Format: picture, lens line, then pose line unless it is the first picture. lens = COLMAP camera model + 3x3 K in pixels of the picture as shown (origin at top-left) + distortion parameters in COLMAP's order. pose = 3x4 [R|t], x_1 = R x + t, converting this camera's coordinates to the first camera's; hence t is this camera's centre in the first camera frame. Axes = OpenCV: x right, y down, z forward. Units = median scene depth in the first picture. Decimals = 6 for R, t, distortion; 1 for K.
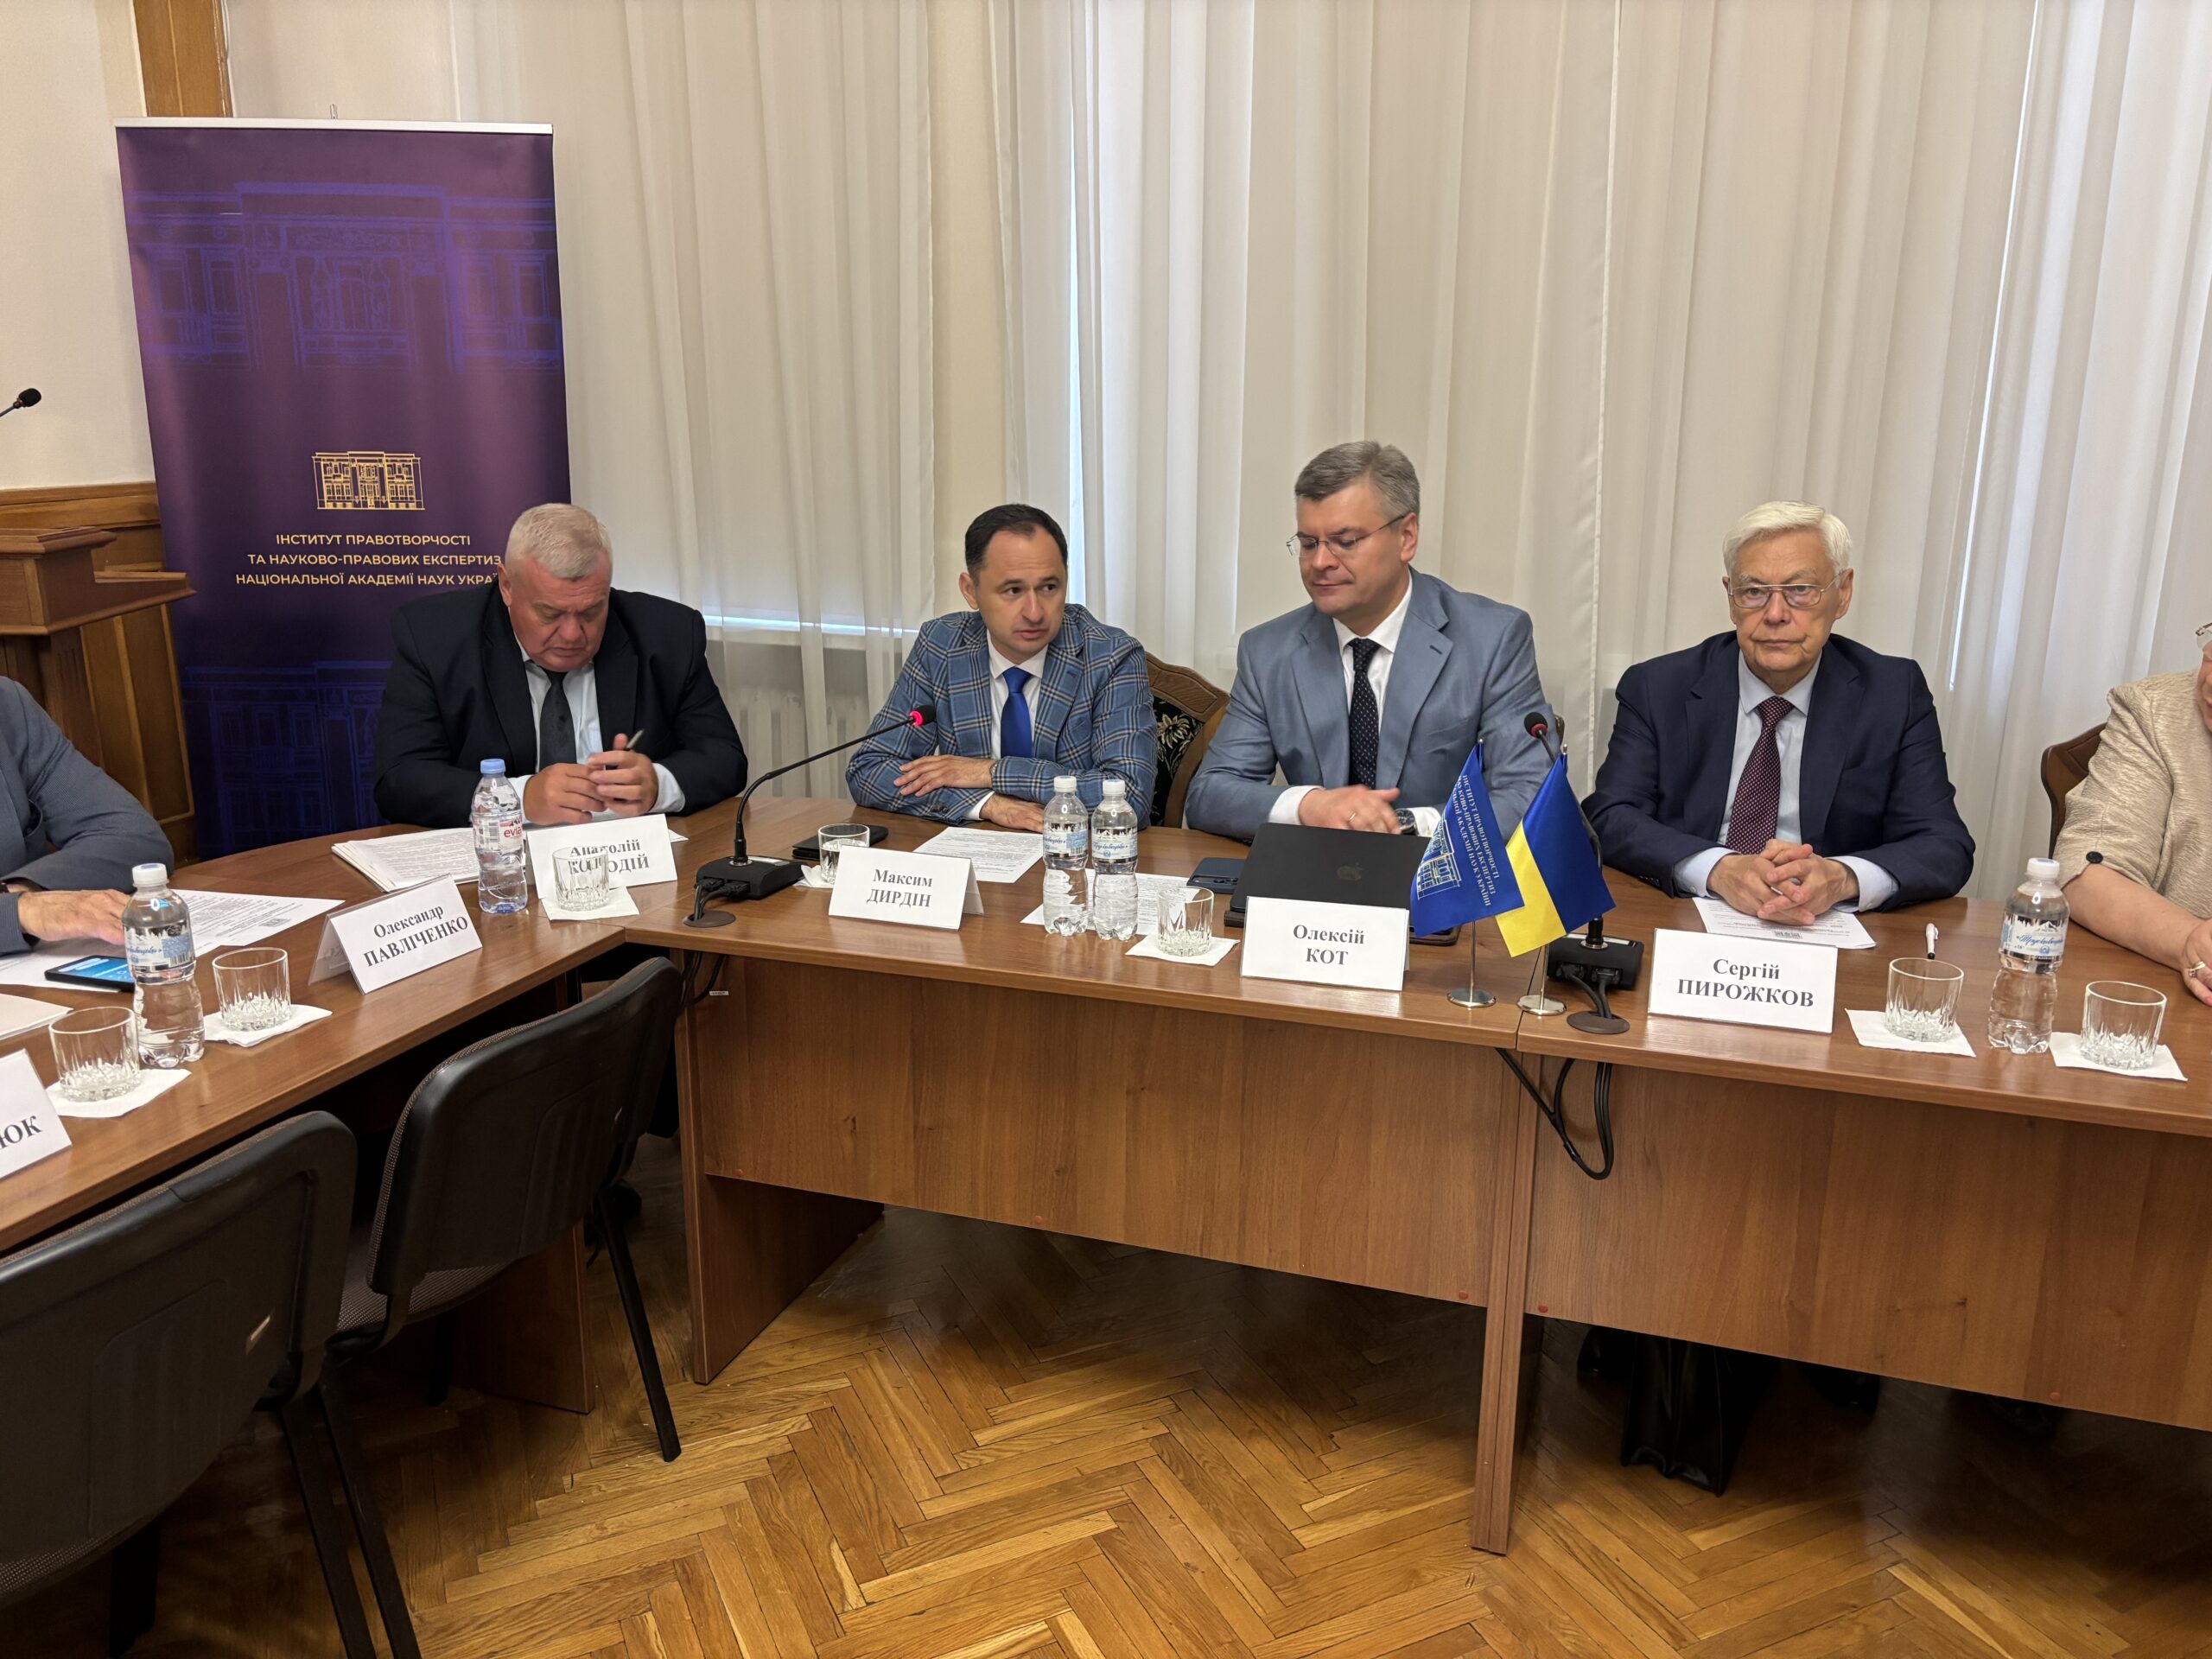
lens RADIAL K [[1726.9, 0, 1106.0], [0, 1726.9, 829.5], [0, 0, 1]] dist [0.053064, -0.004701]
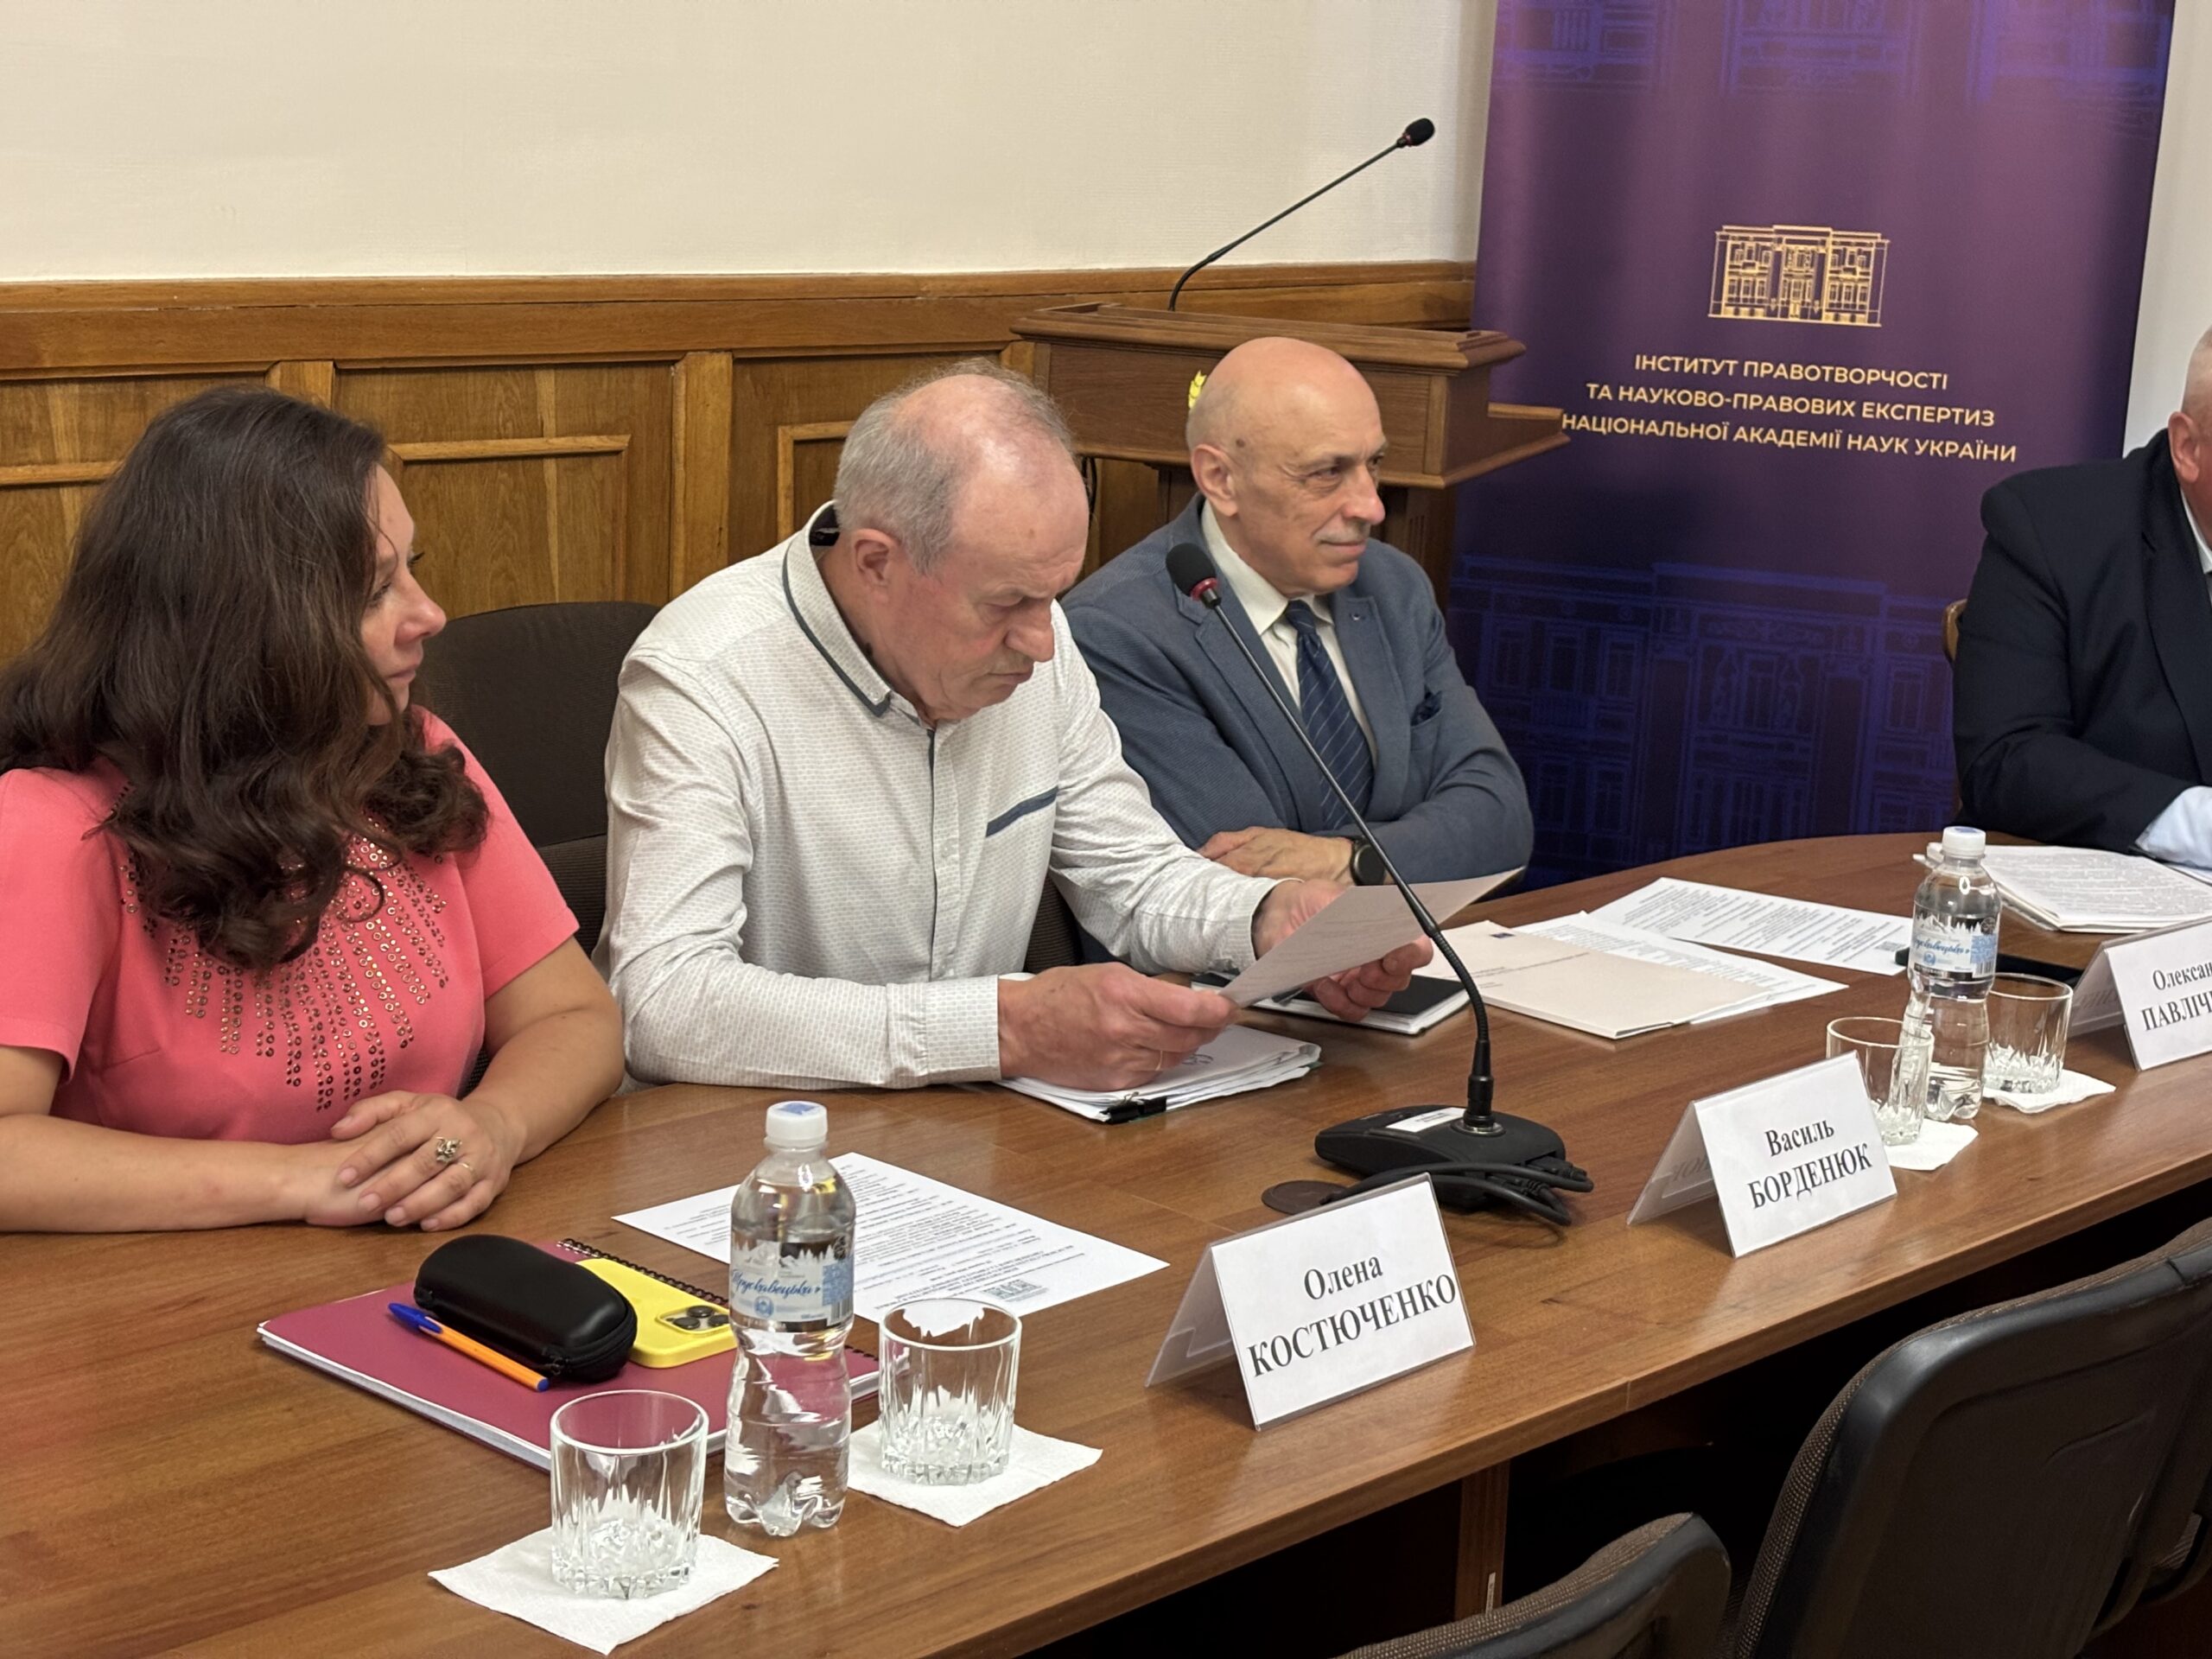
lens RADIAL K [[3346.2, 0, 1106.0], [0, 3346.2, 829.5], [0, 0, 1]] dist [0.222373, -0.808825]
pose [[0.900366, 0.128258, -0.415801, -0.182308], [-0.144214, 0.989521, -0.007048, 0.049345], [0.410540, 0.066310, 0.909428, -0.225121]]
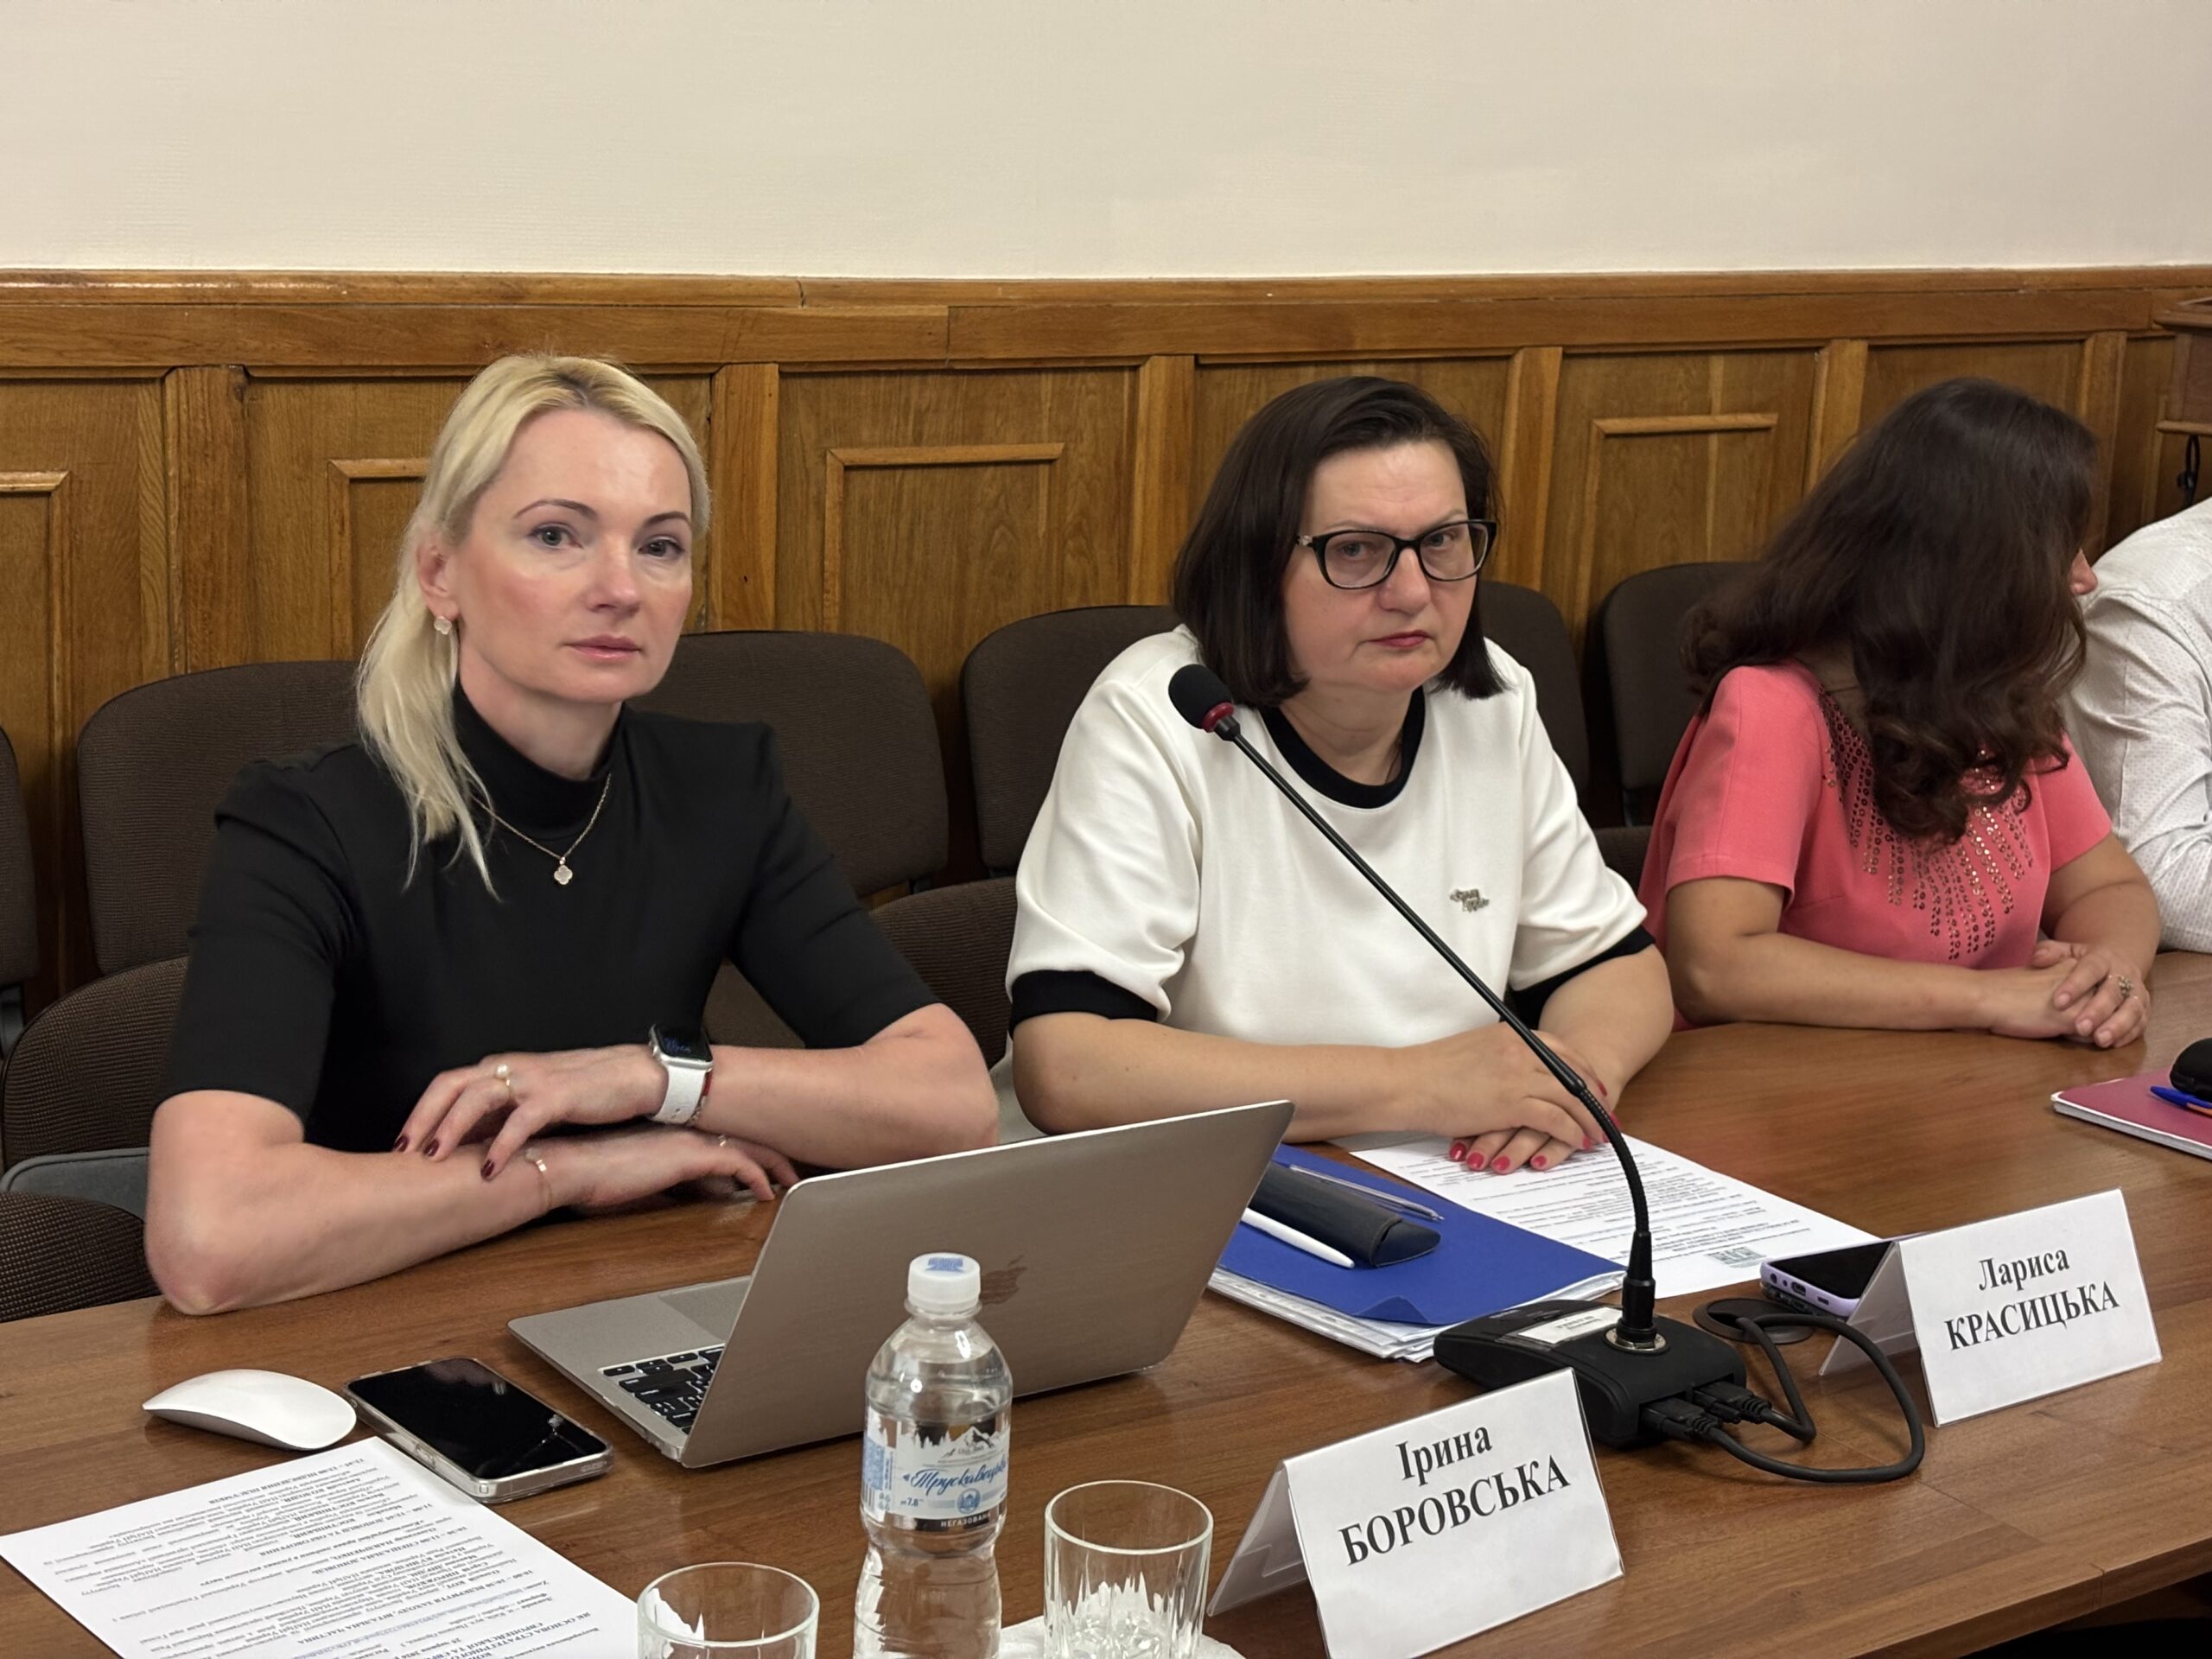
lens RADIAL K [[3346.2, 0, 1106.0], [0, 3346.2, 829.5], [0, 0, 1]] dist [0.222373, -0.808825]
pose [[0.817037, 0.164117, -0.552735, -0.323889], [-0.182162, 0.983009, 0.022608, 0.119794], [0.547054, 0.082216, 0.833050, -0.517703]]
